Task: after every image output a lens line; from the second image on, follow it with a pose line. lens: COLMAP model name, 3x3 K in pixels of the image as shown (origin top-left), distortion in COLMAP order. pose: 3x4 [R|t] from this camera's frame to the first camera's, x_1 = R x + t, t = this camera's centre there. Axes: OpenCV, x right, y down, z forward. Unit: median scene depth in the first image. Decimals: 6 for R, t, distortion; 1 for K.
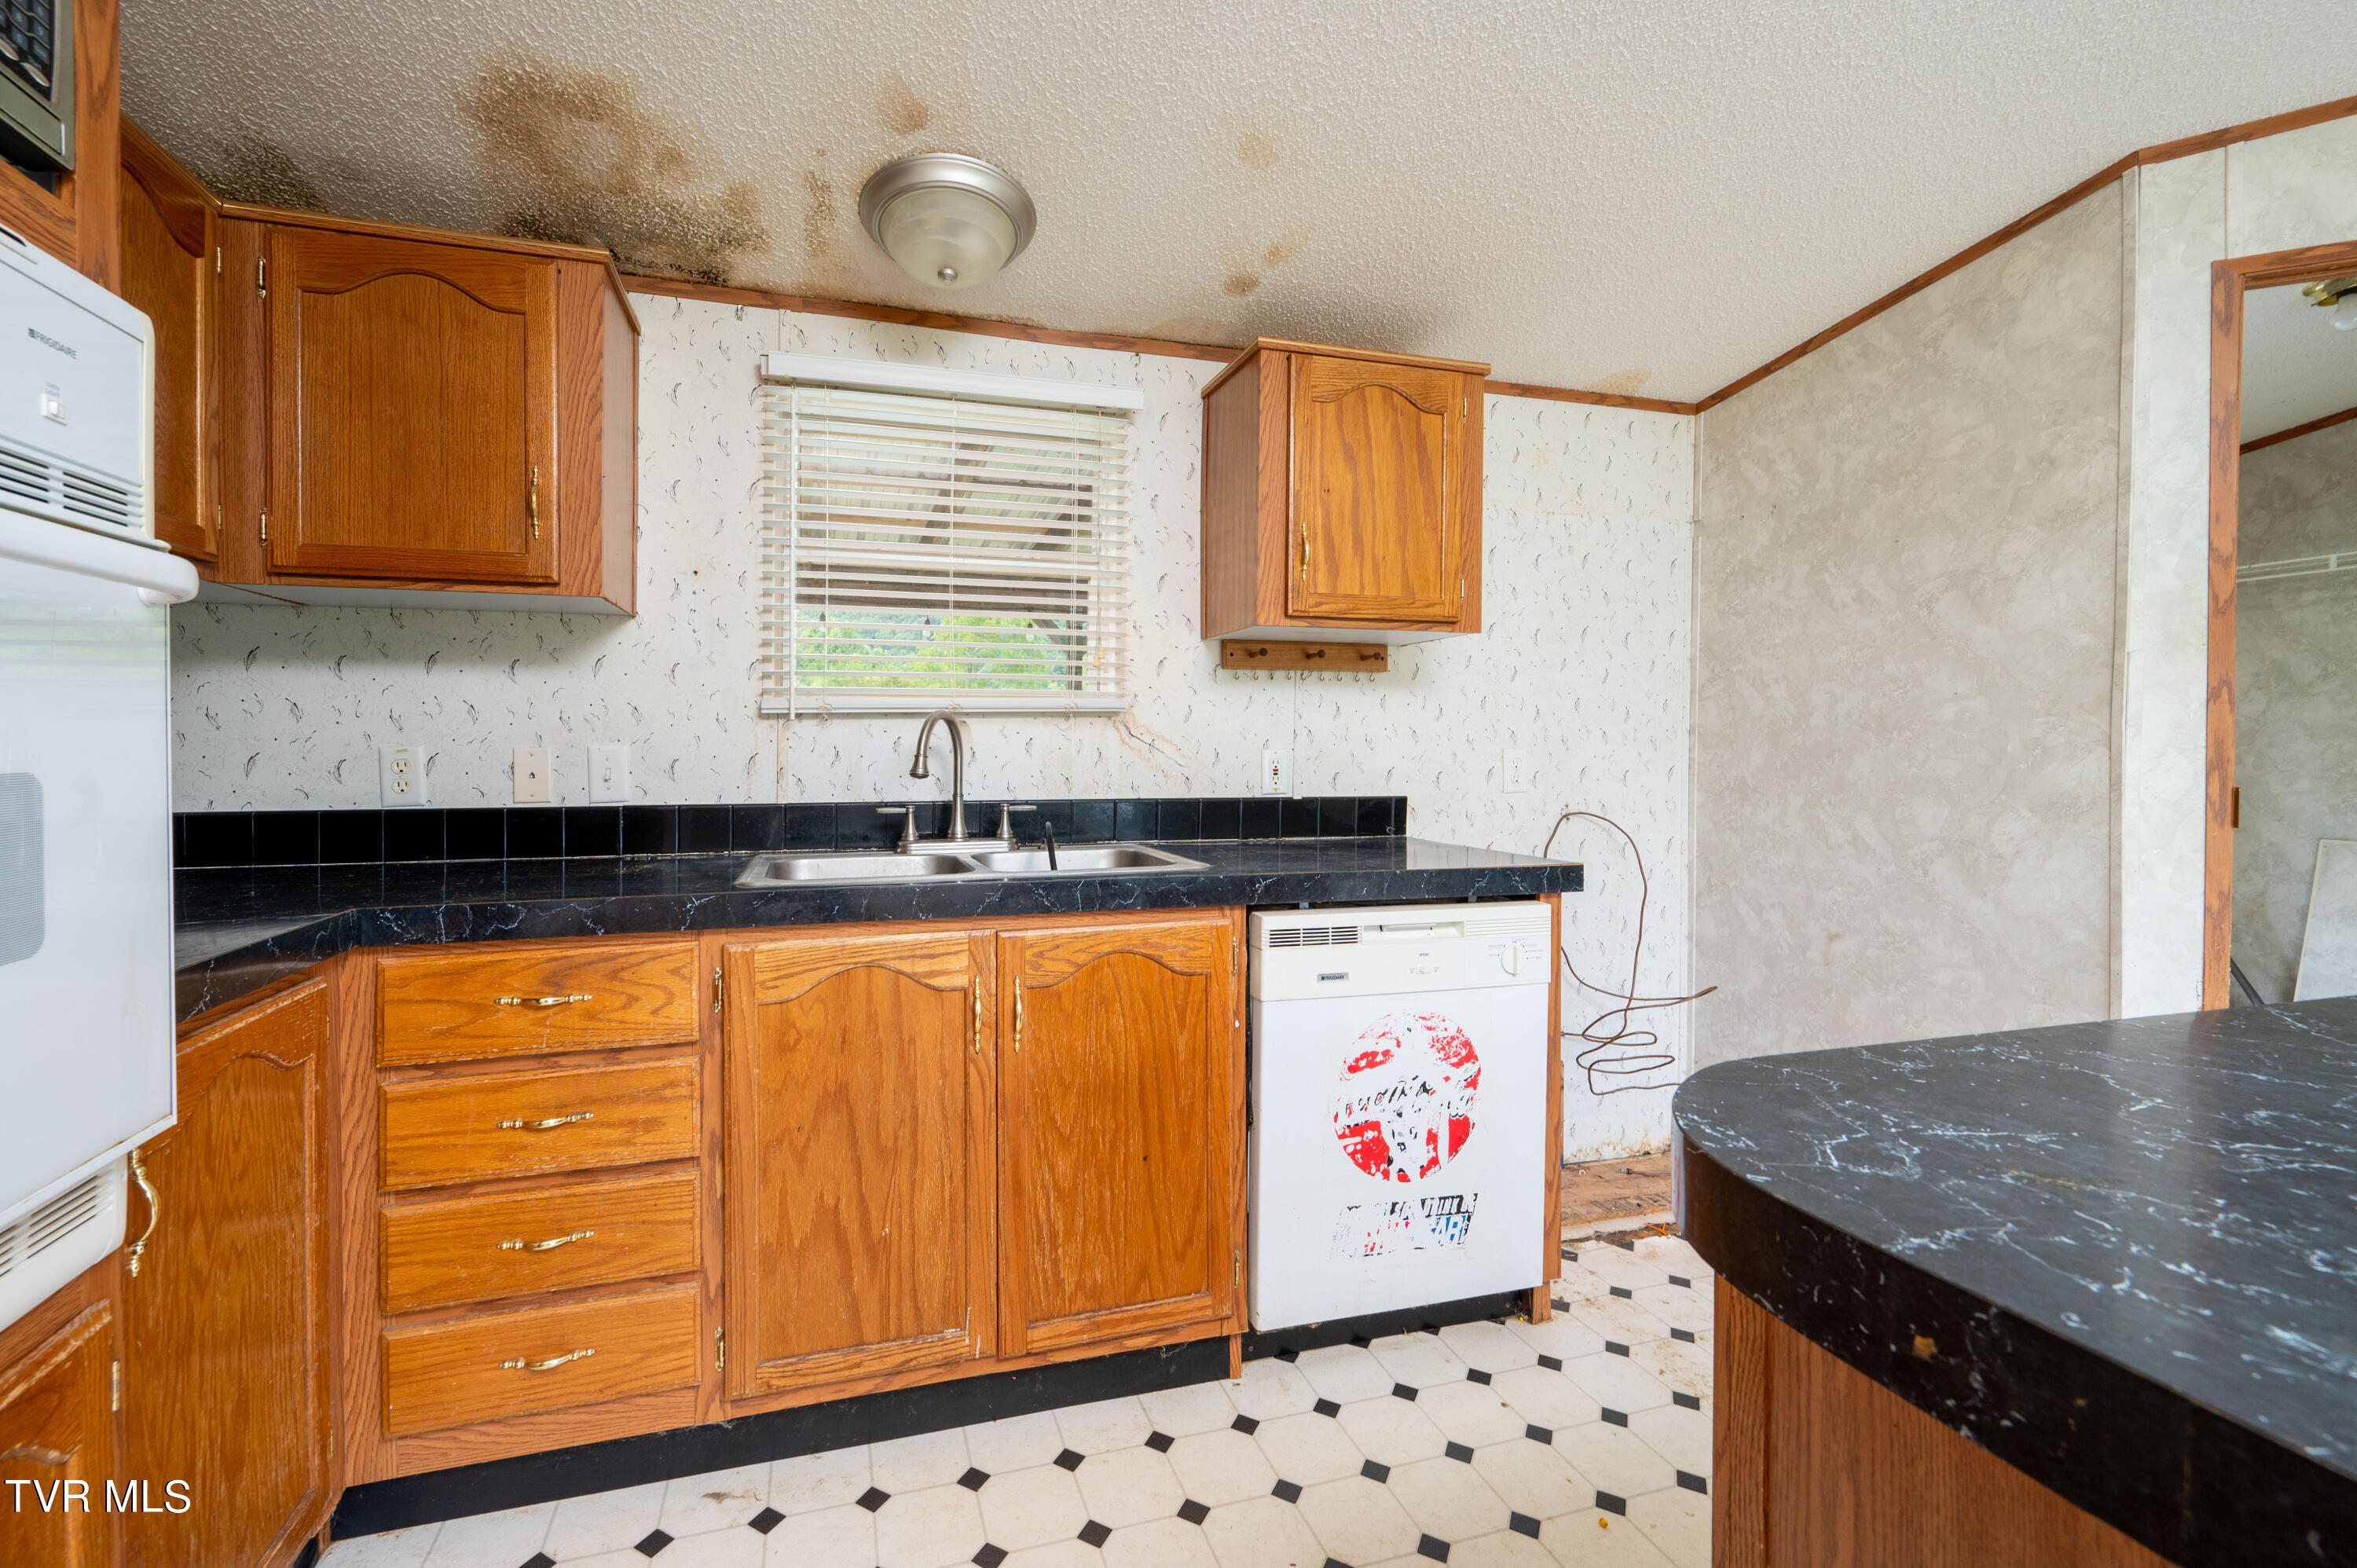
lens RADIAL K [[995.5, 0, 1227.0], [0, 995.5, 749.8], [0, 0, 1]] dist [0.001099, -0.000099]
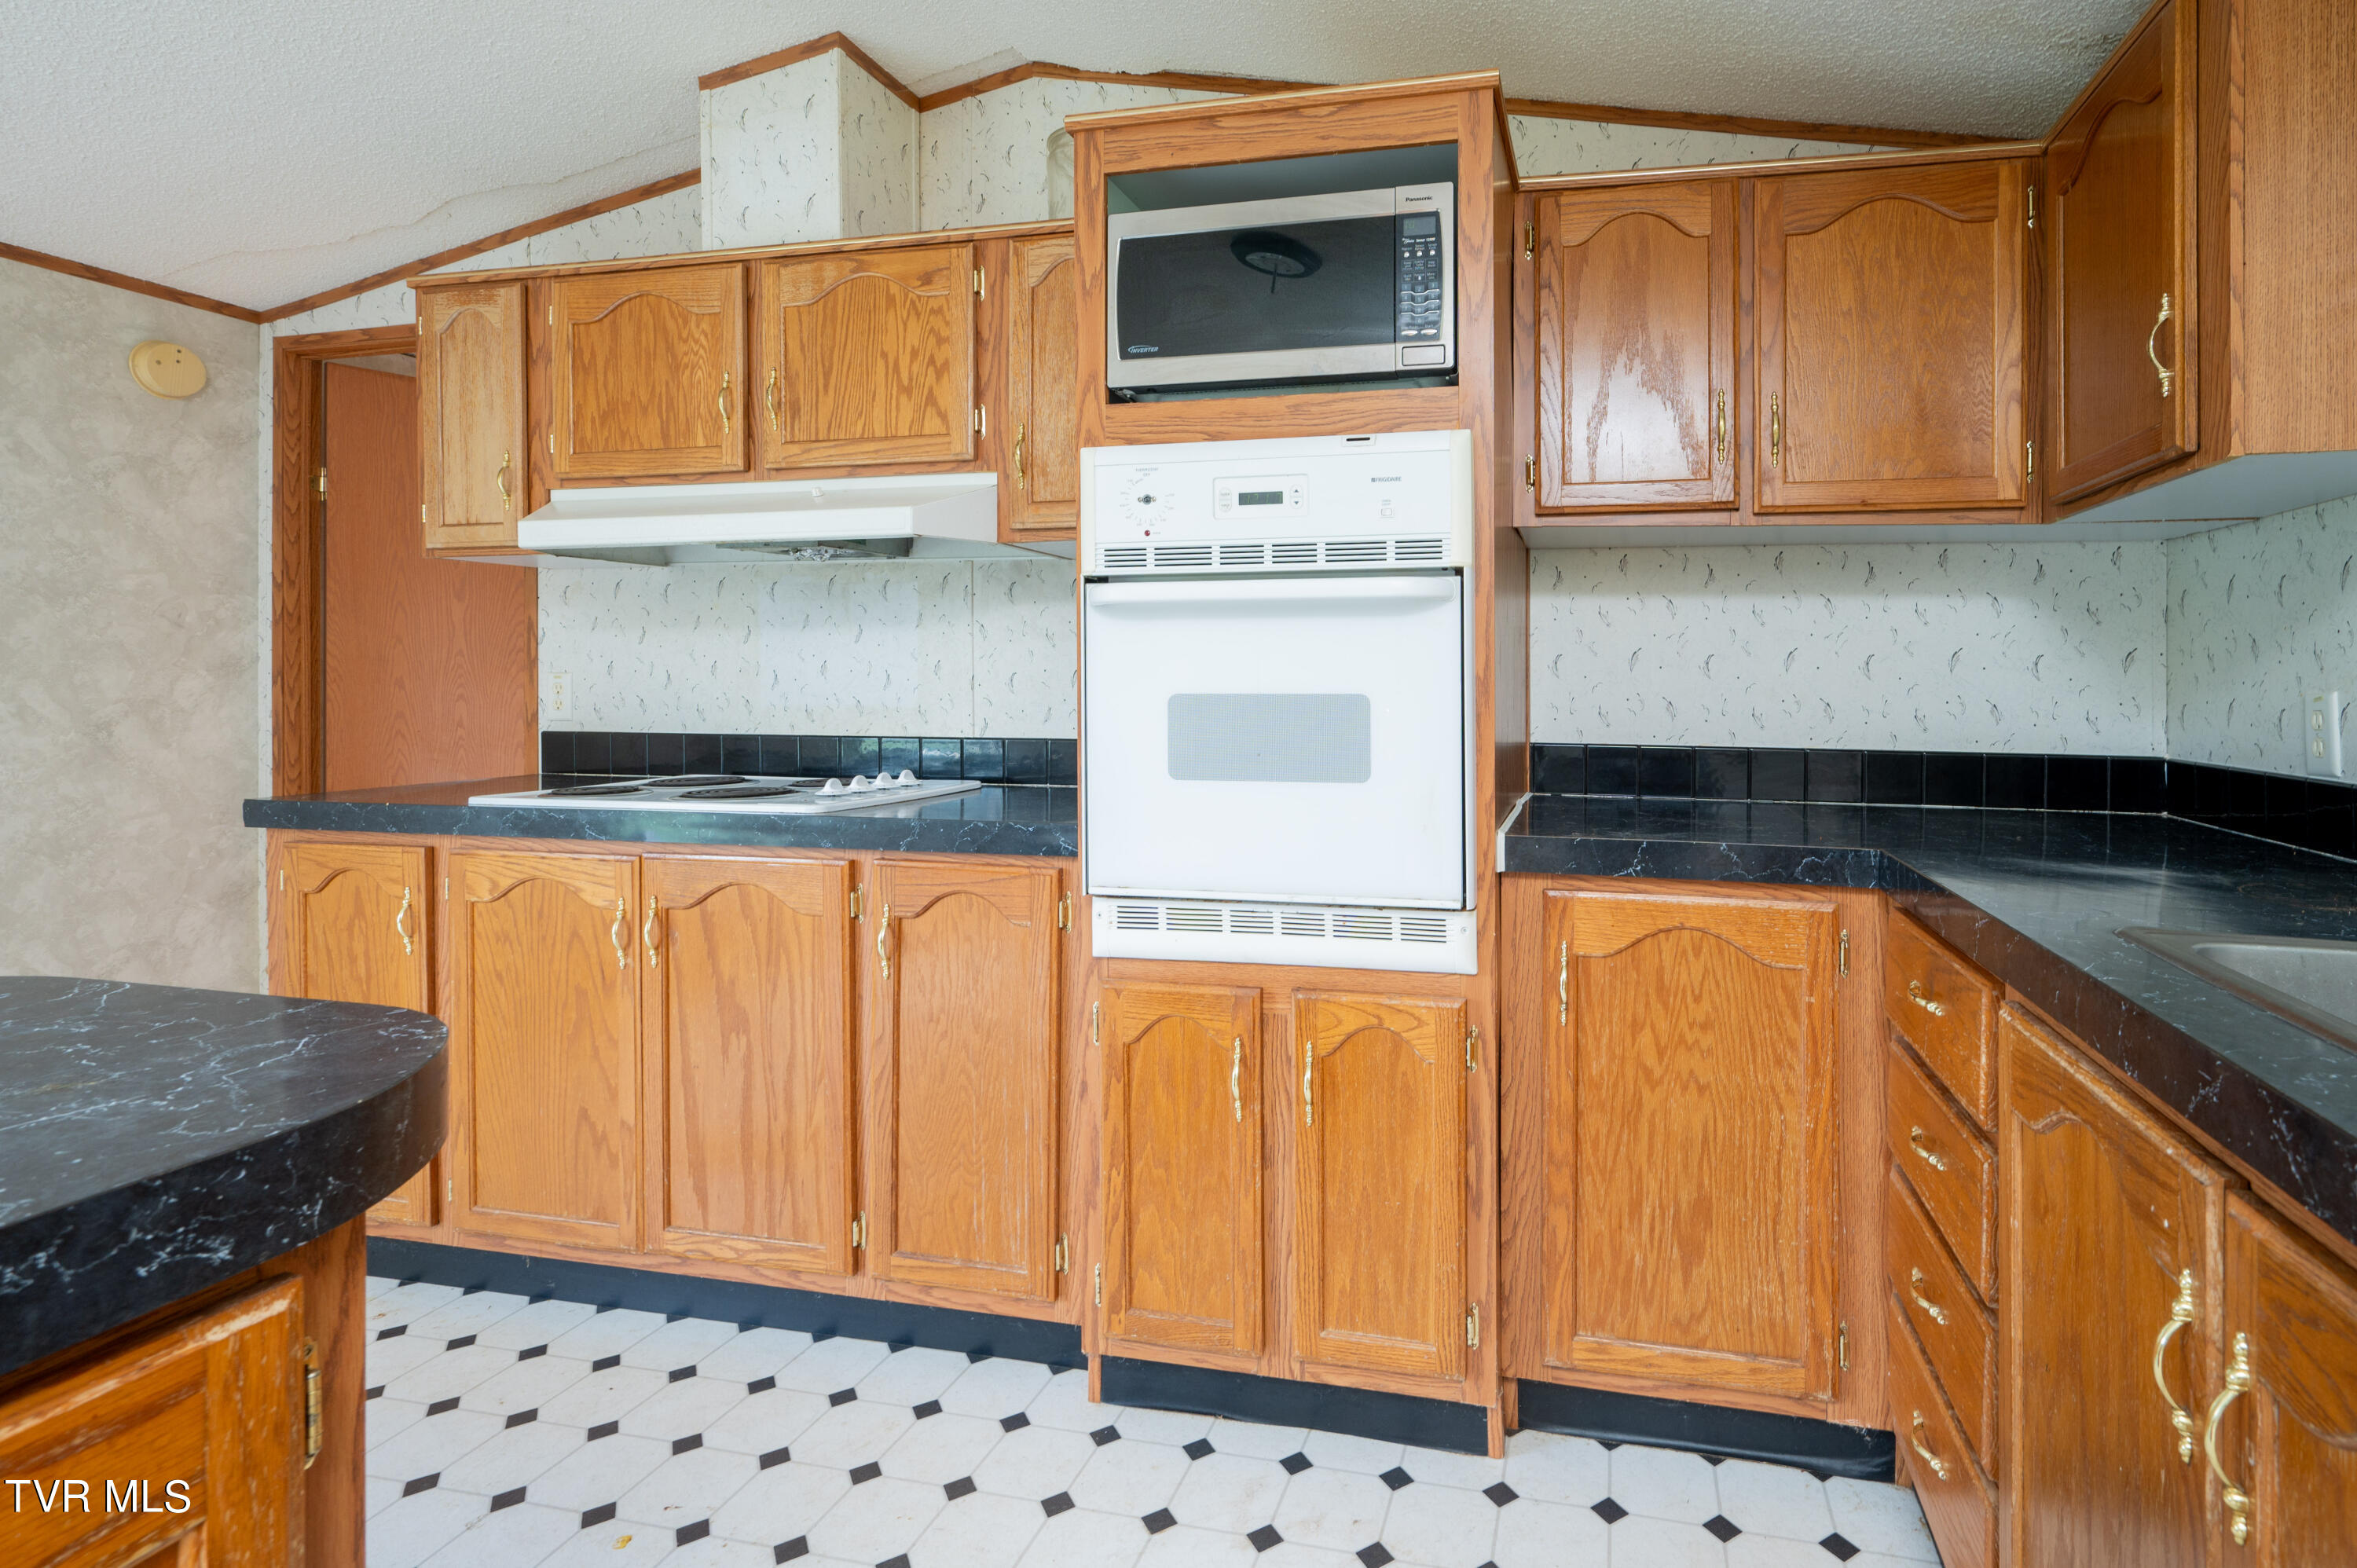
lens RADIAL K [[1062.7, 0, 1398.1], [0, 1062.7, 688.8], [0, 0, 1]] dist [0.000778, 0.000412]
pose [[-0.503978, 0.005056, -0.863701, 0.230734], [-0.012643, 0.999833, 0.013231, -0.005871], [0.863624, 0.017588, -0.503830, 0.711689]]
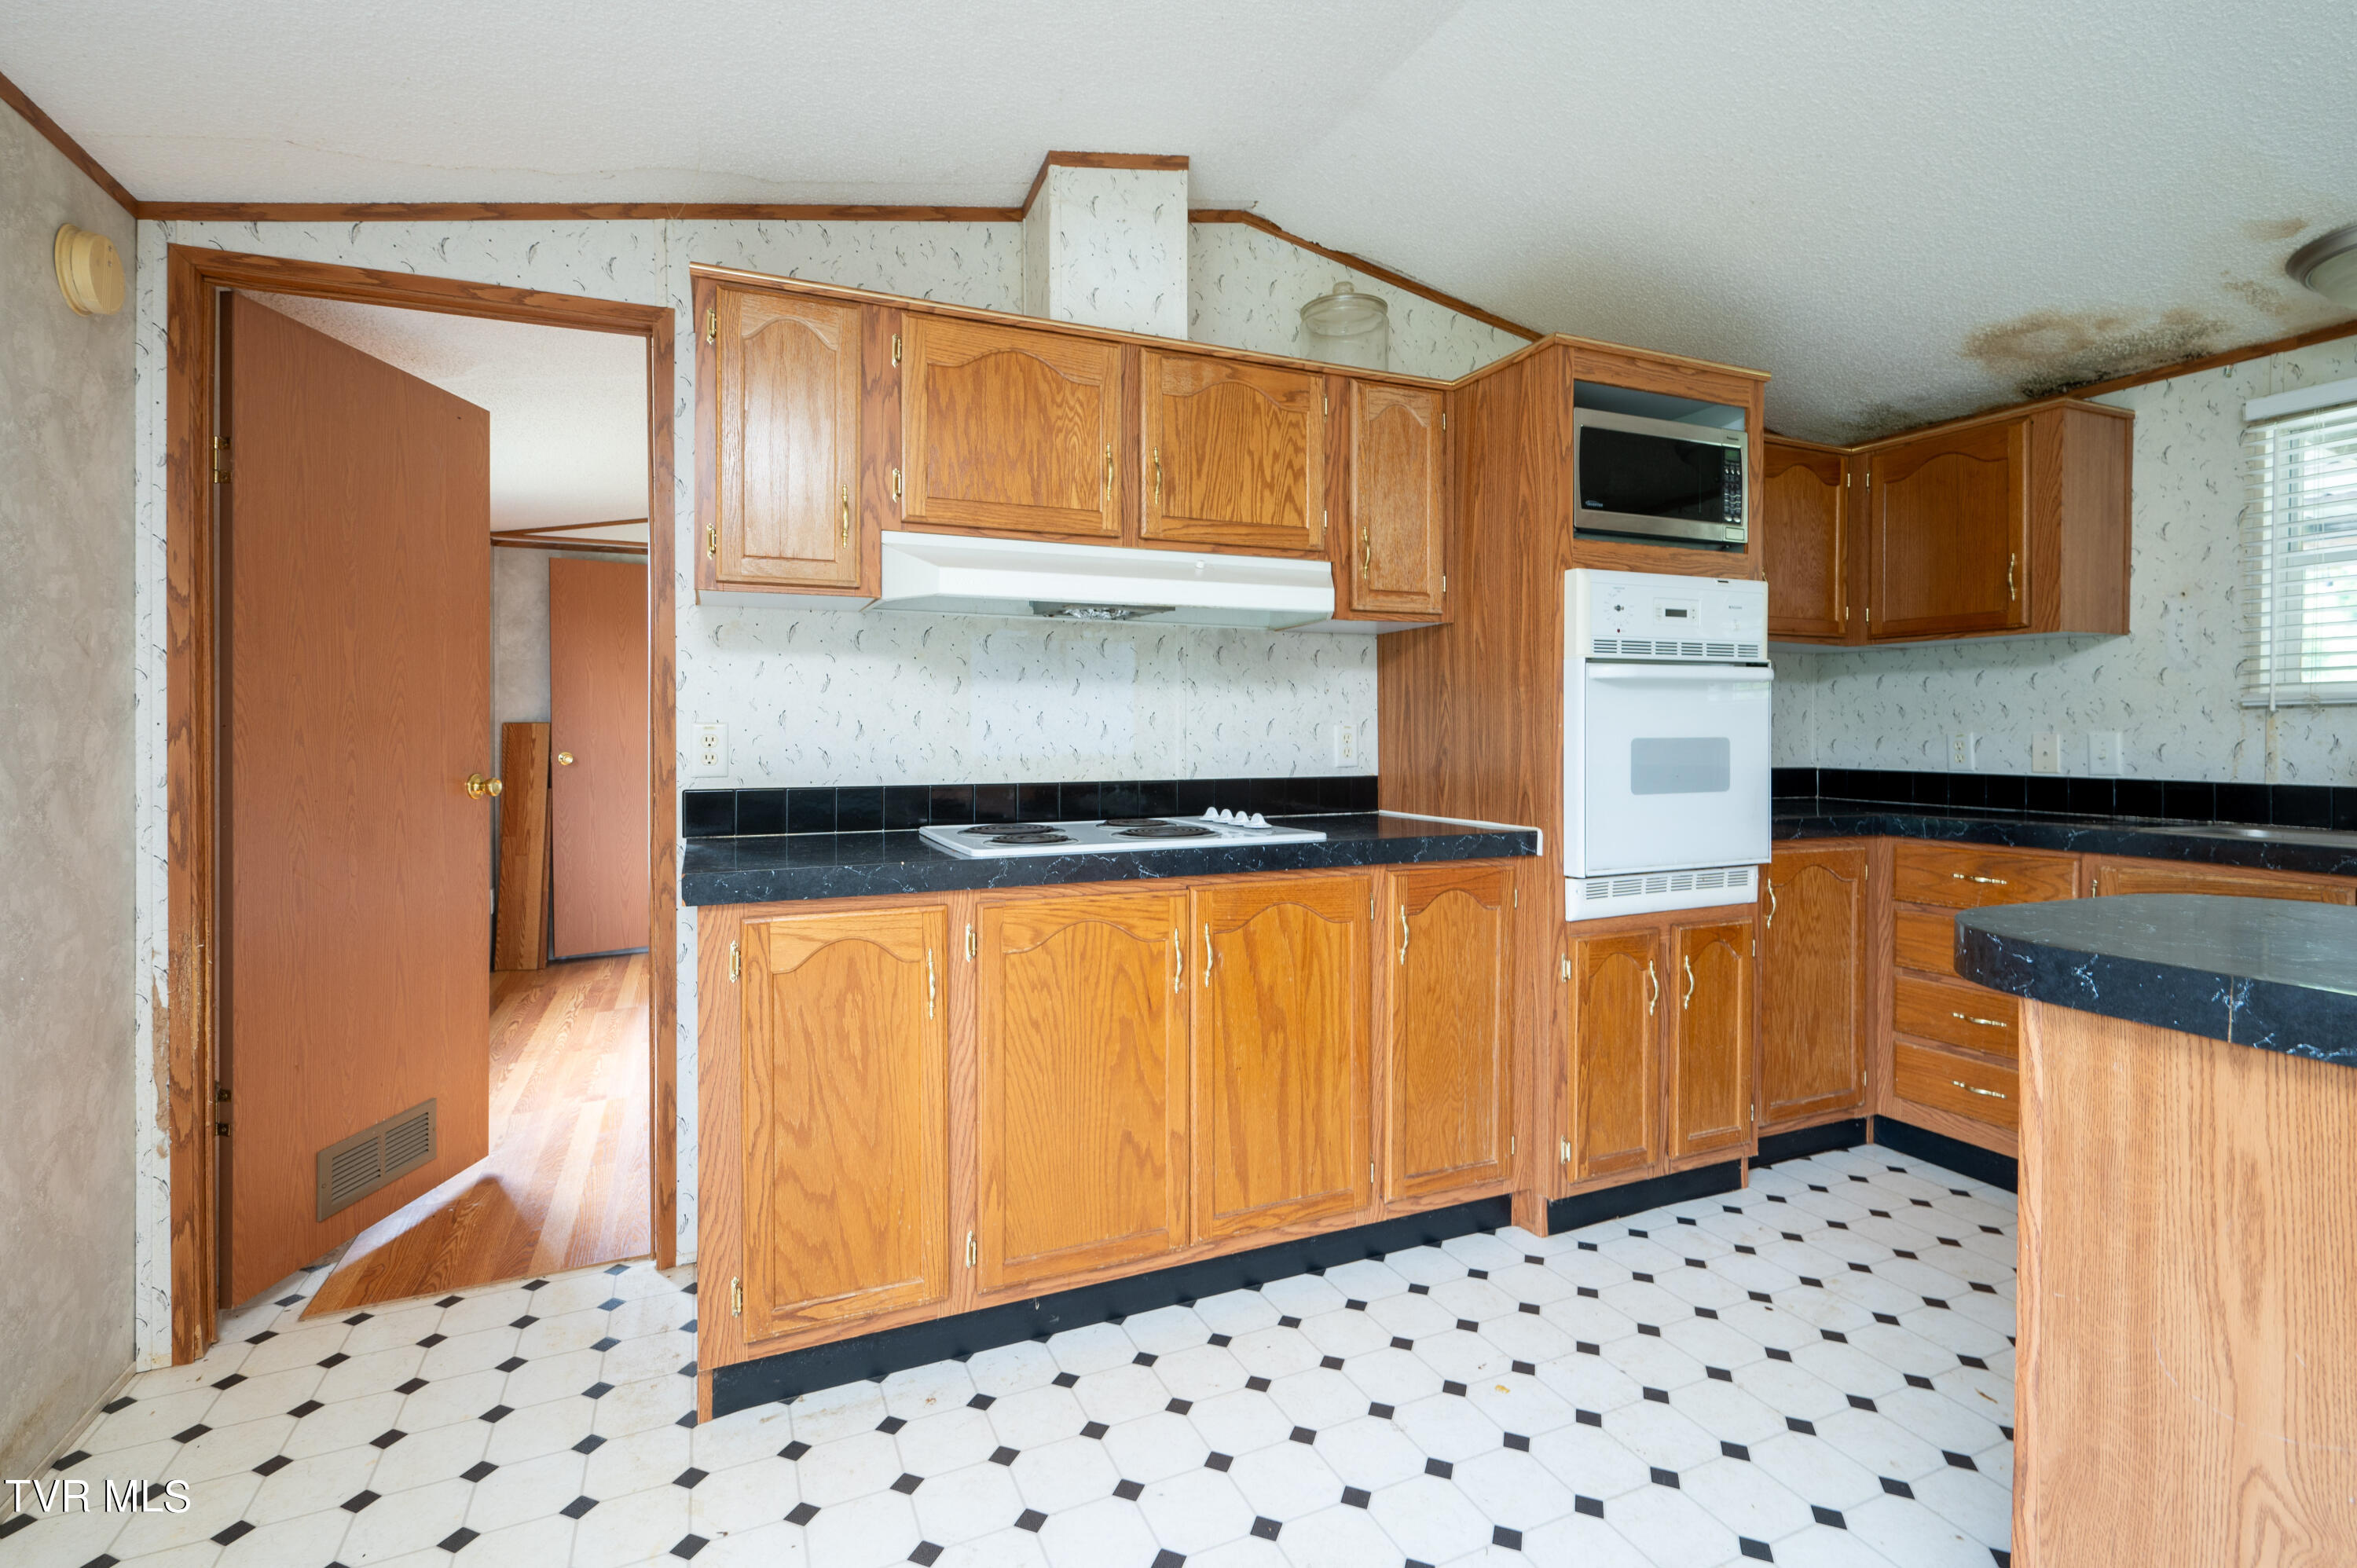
lens RADIAL K [[1010.2, 0, 1100.1], [0, 1010.2, 742.1], [0, 0, 1]] dist [0.001595, -0.000108]
pose [[0.041806, 0.010016, -0.999076, 0.722925], [-0.010662, 0.999897, 0.009578, 0.009891], [0.999069, 0.010251, 0.041909, -0.429838]]
